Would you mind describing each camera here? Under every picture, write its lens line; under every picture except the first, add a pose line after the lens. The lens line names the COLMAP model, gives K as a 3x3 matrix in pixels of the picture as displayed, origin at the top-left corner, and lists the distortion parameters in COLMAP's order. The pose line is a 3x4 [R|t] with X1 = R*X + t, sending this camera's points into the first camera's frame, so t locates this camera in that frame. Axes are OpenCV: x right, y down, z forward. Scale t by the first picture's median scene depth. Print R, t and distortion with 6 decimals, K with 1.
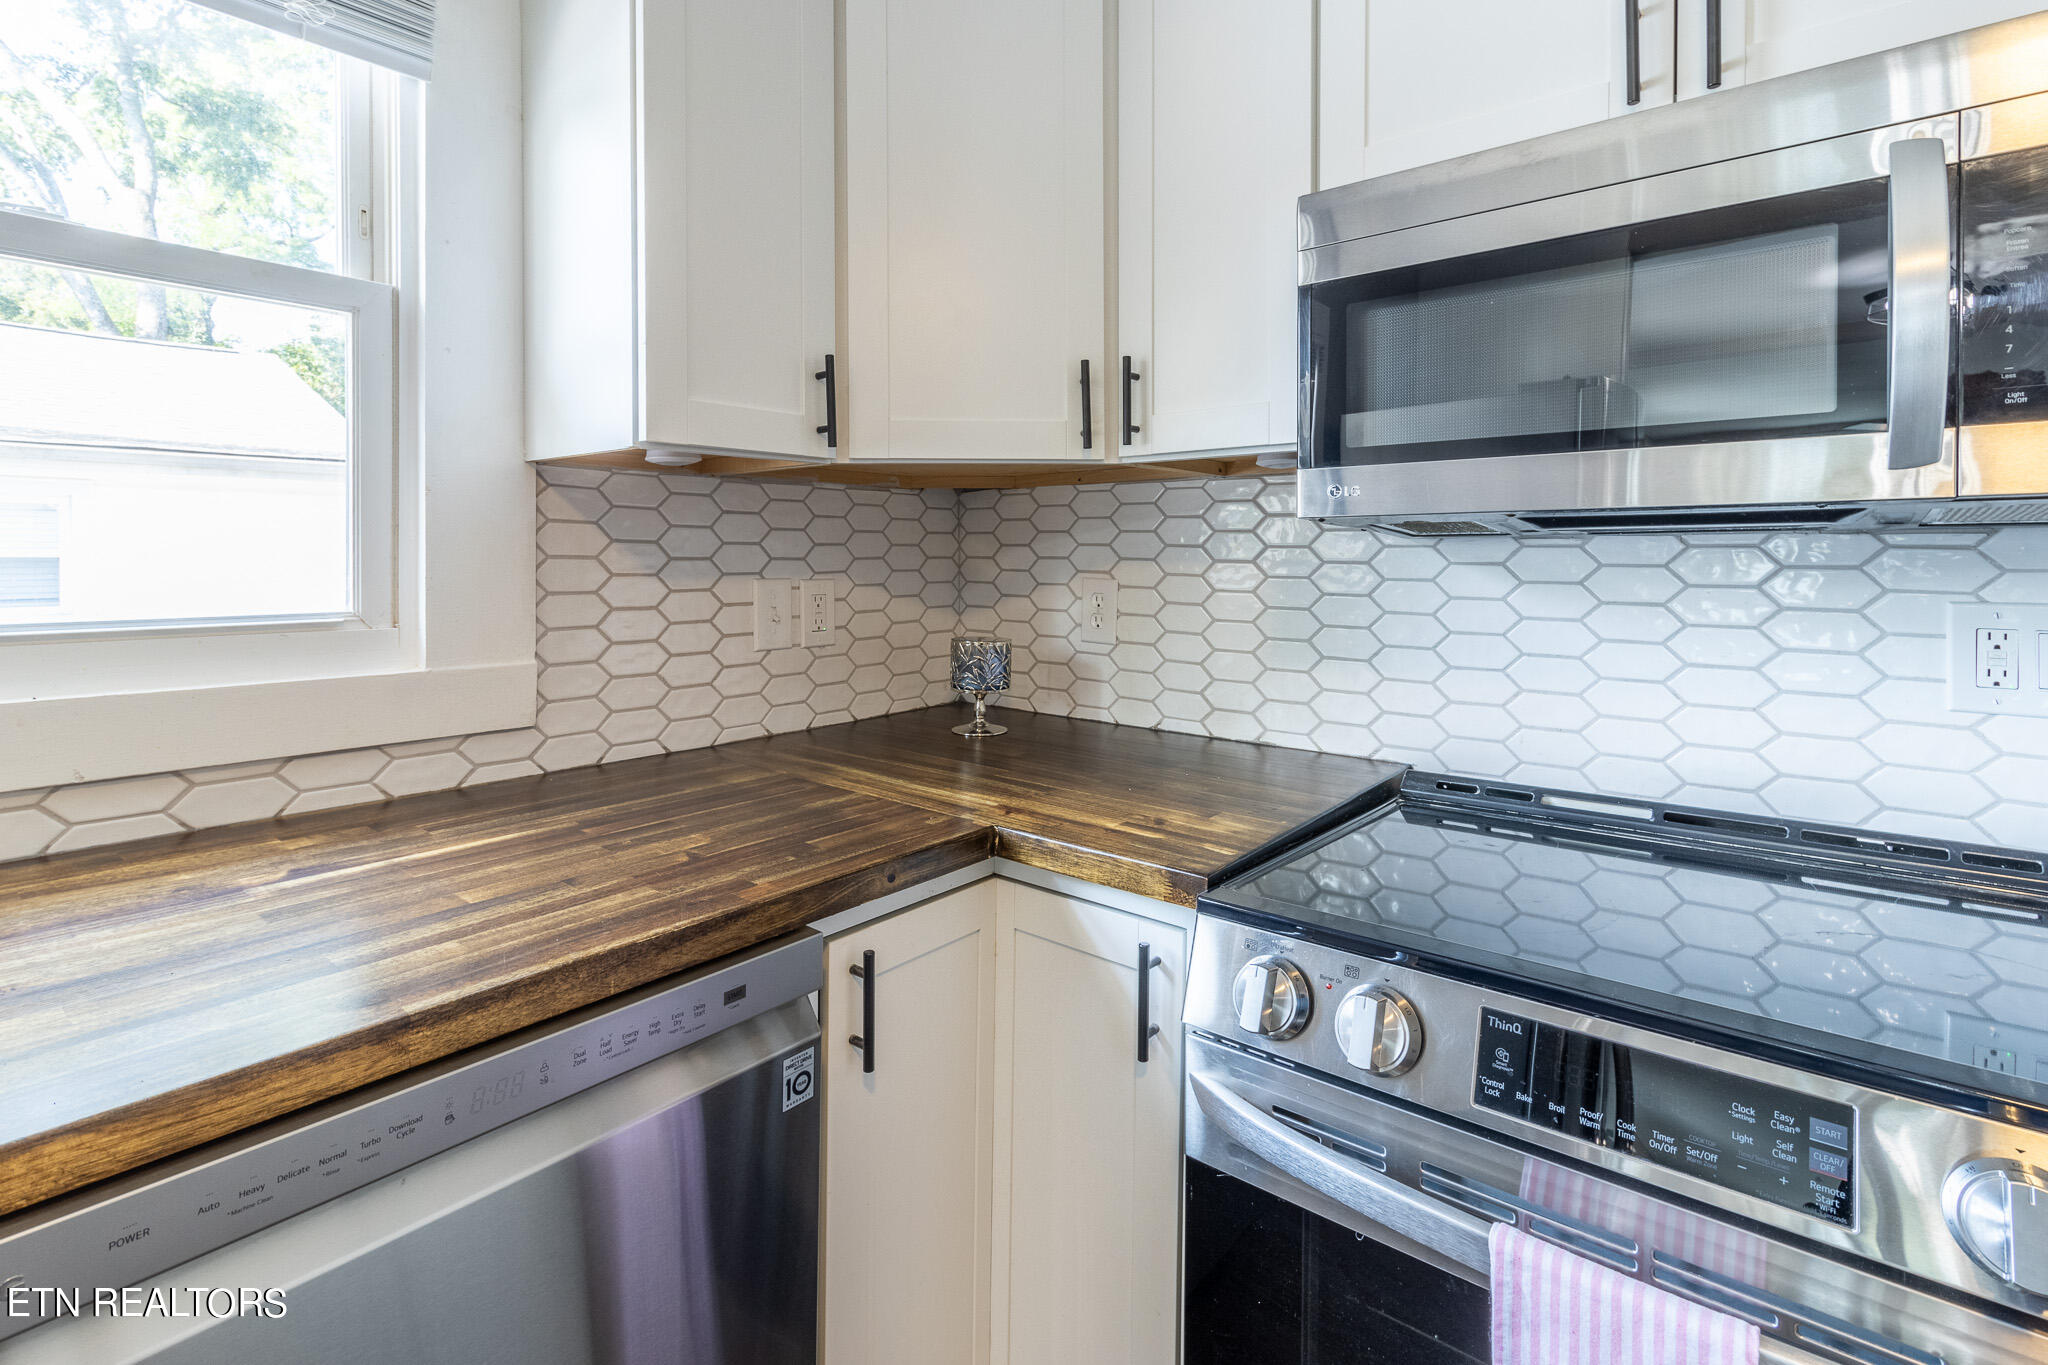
lens RADIAL K [[978.3, 0, 1041.5], [0, 978.3, 563.8], [0, 0, 1]] dist [0.001314, 0.000174]
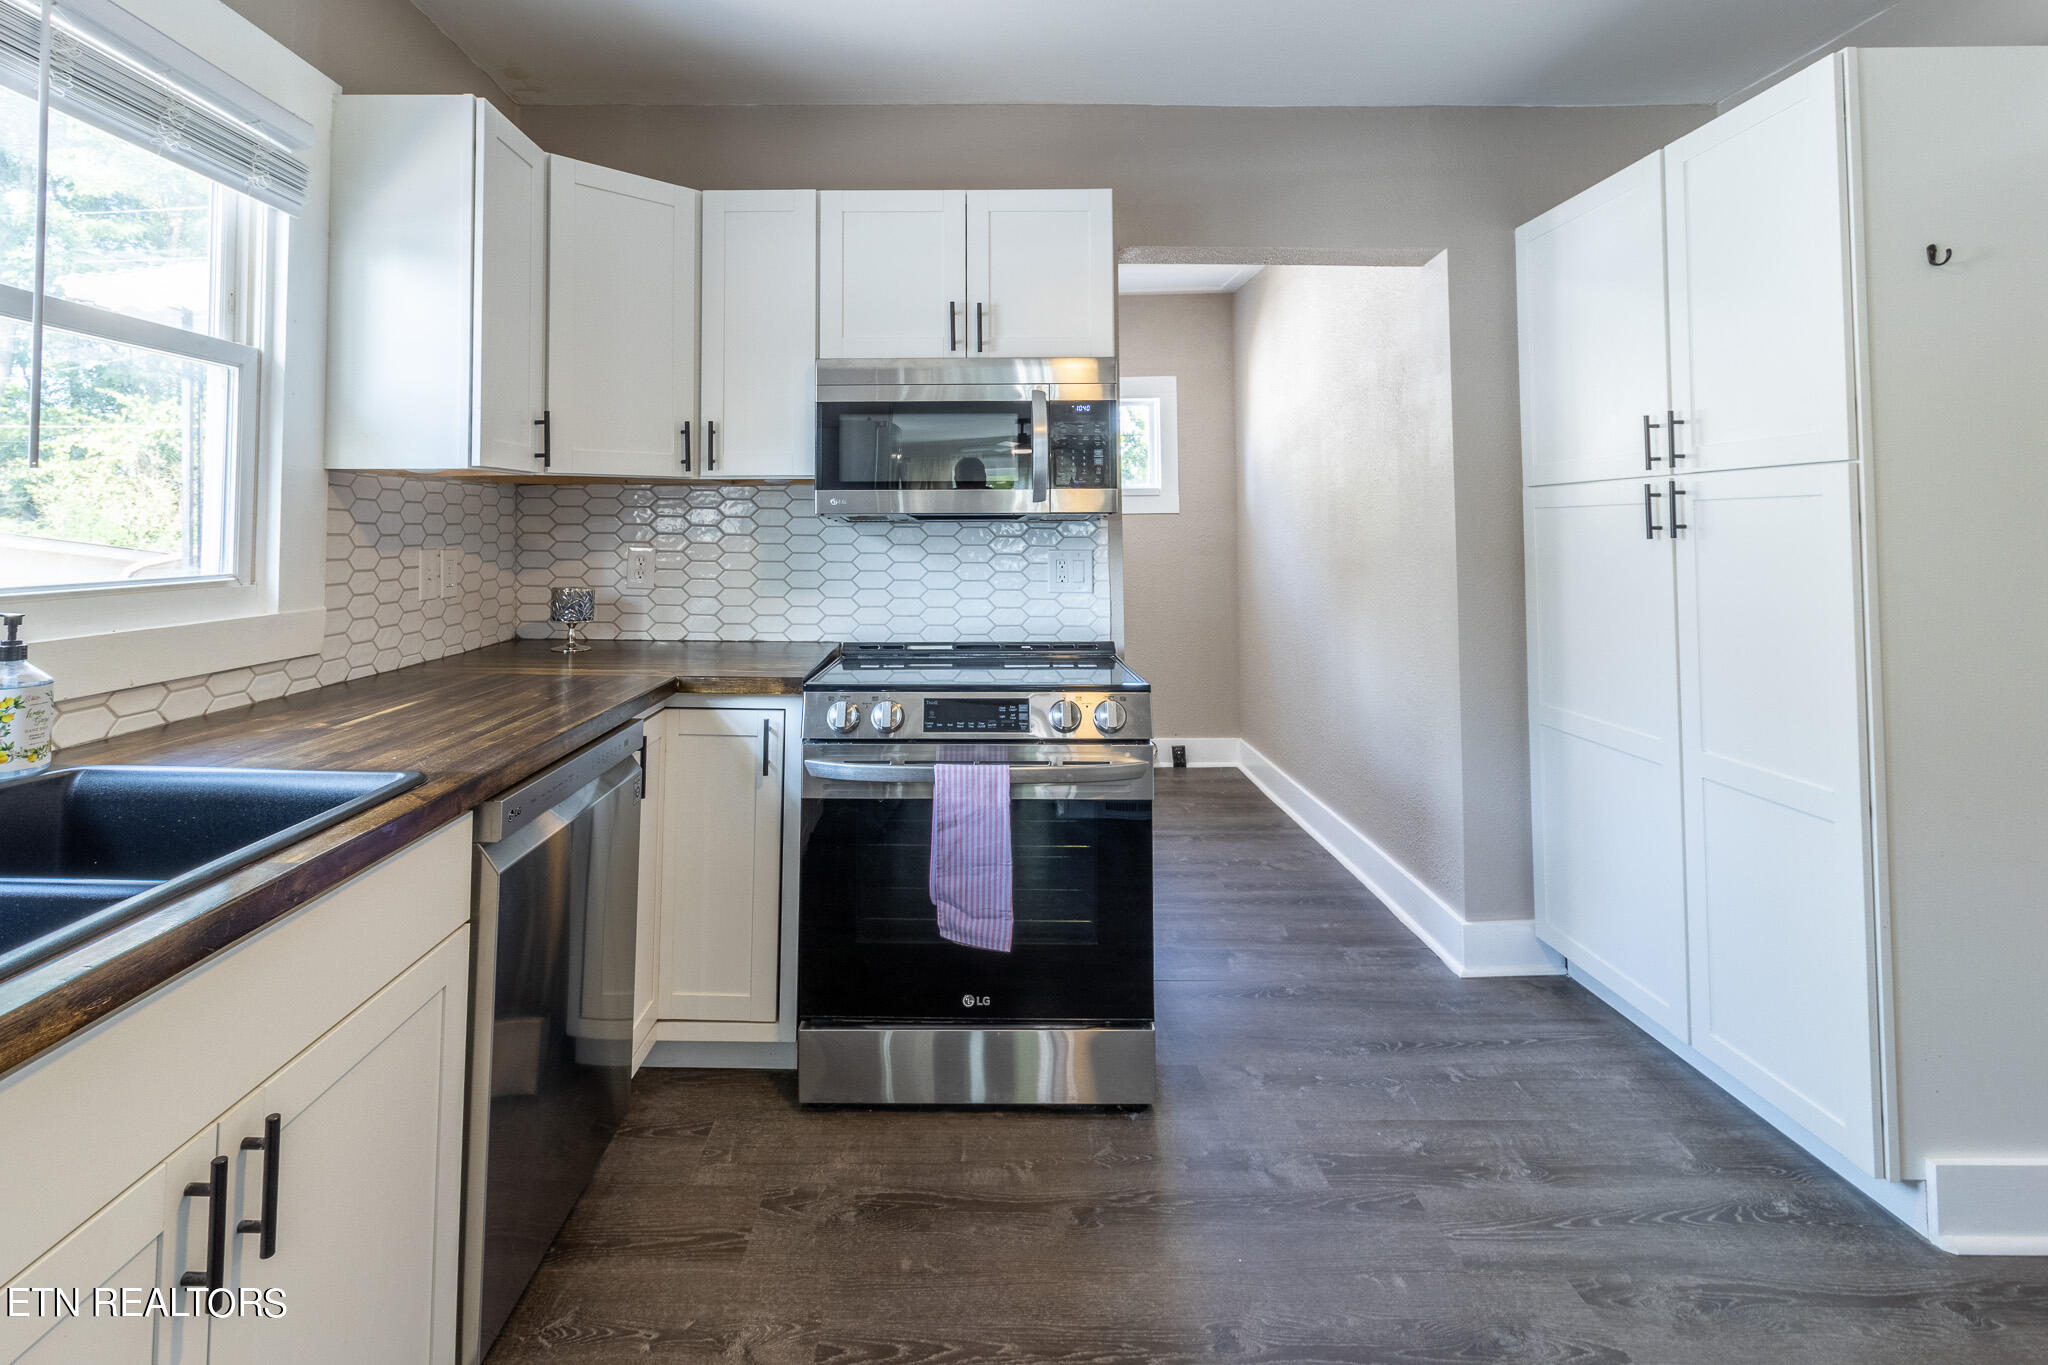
lens RADIAL K [[990.8, 0, 968.3], [0, 990.8, 491.2], [0, 0, 1]] dist [0.000723, 0.000113]
pose [[0.784914, 0.022114, 0.619210, -0.688132], [0.005221, 0.999091, -0.042299, -0.004167], [-0.619583, 0.036434, 0.784085, -0.738777]]
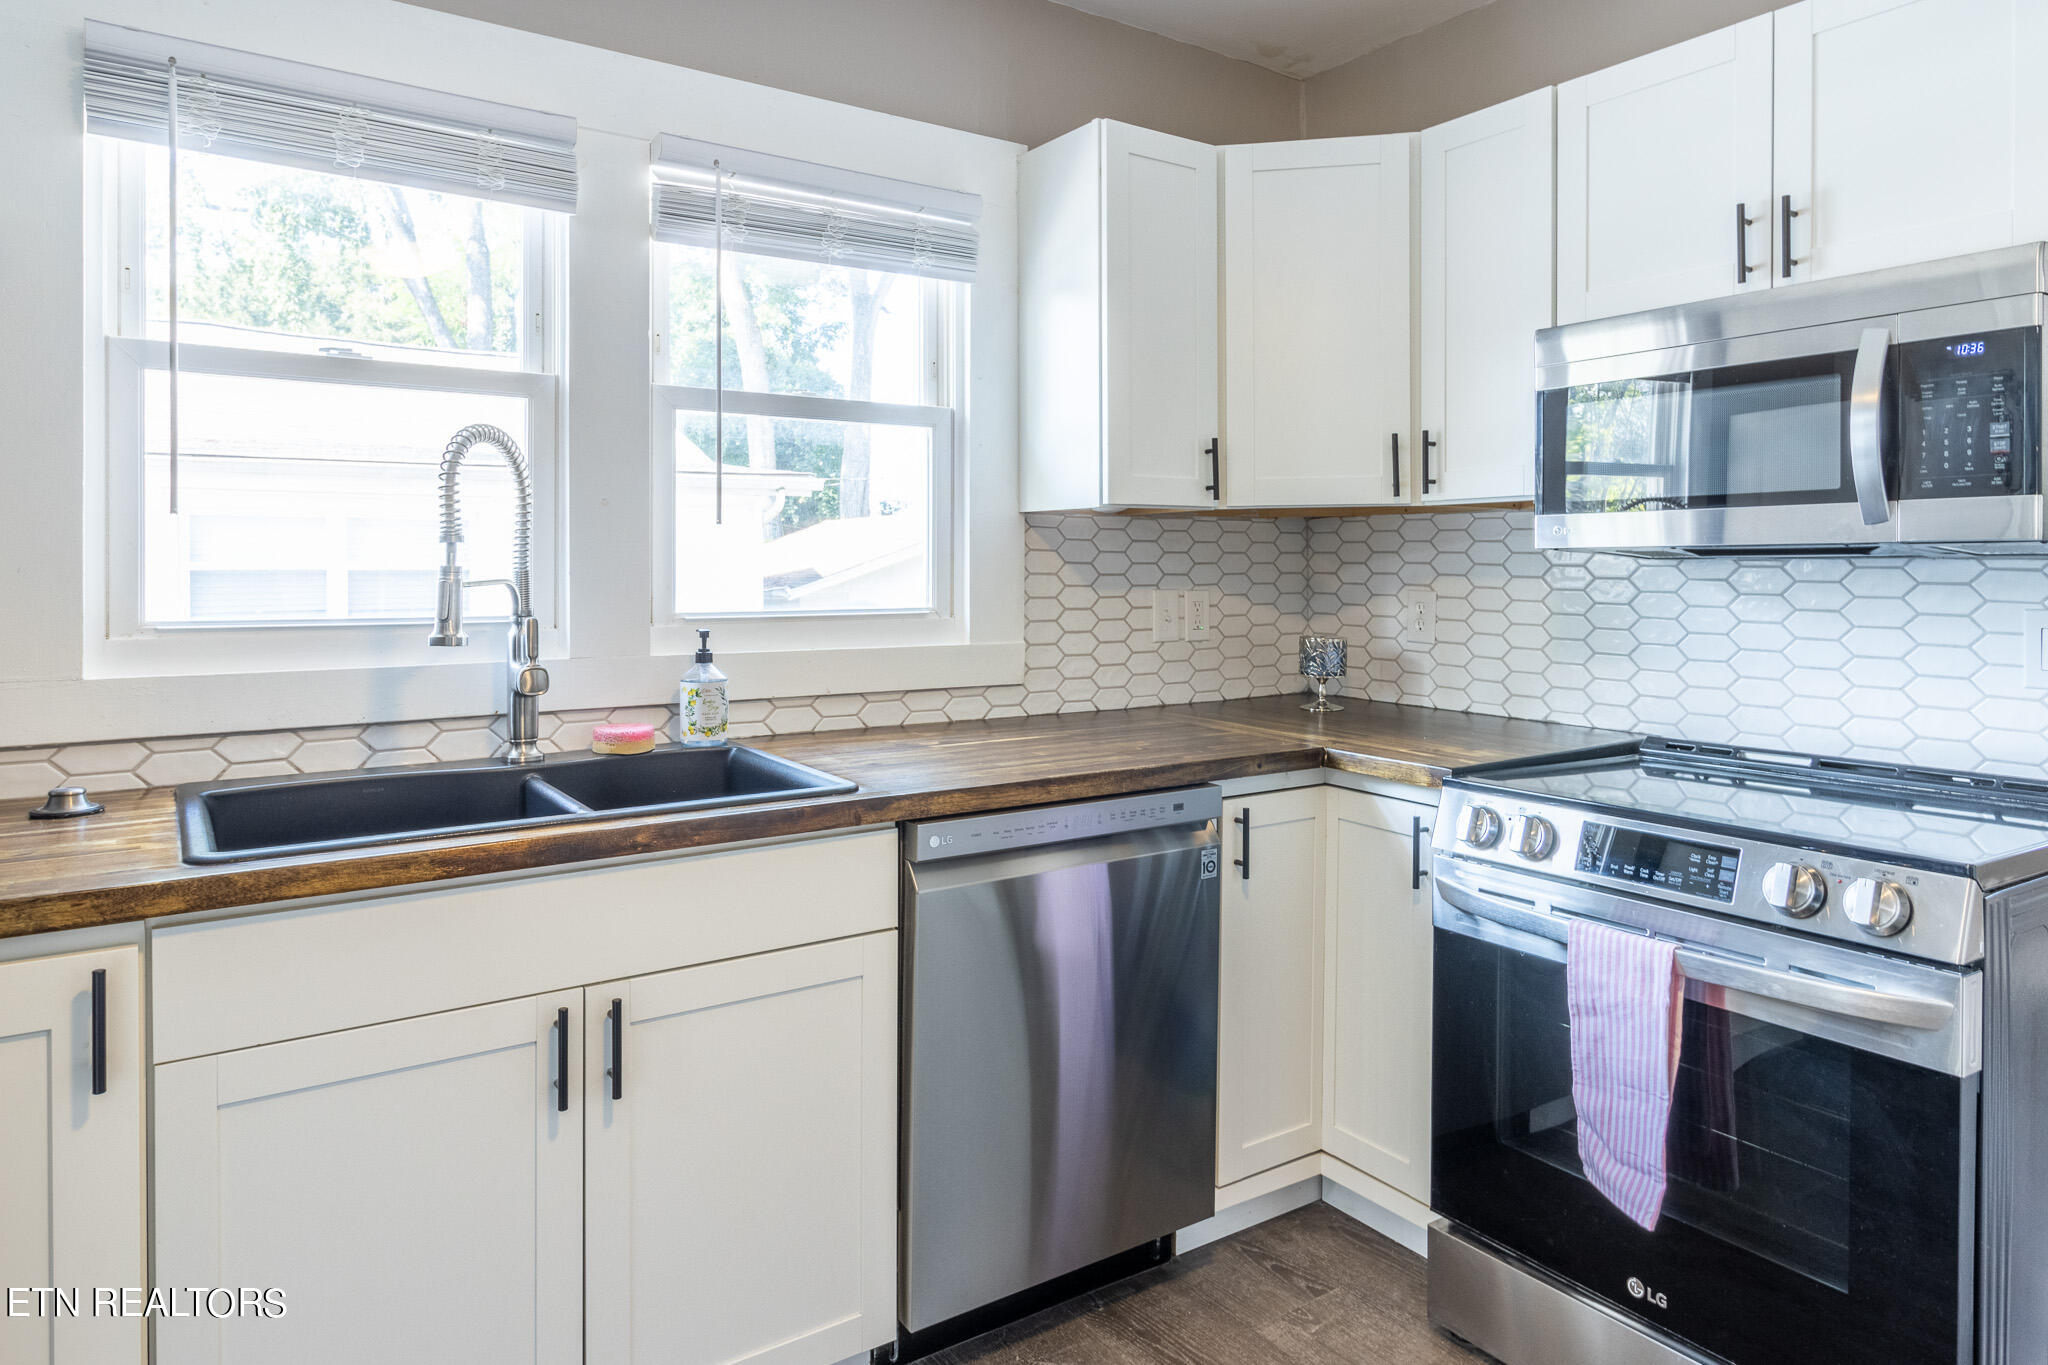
lens RADIAL K [[1291.9, 0, 1062.5], [0, 1291.9, 571.8], [0, 0, 1]] dist [0.000332, -0.001226]
pose [[0.960056, 0.000823, -0.279807, 0.109427], [-0.001523, 0.999996, -0.002283, -0.005746], [0.279804, 0.002618, 0.960054, -0.941473]]
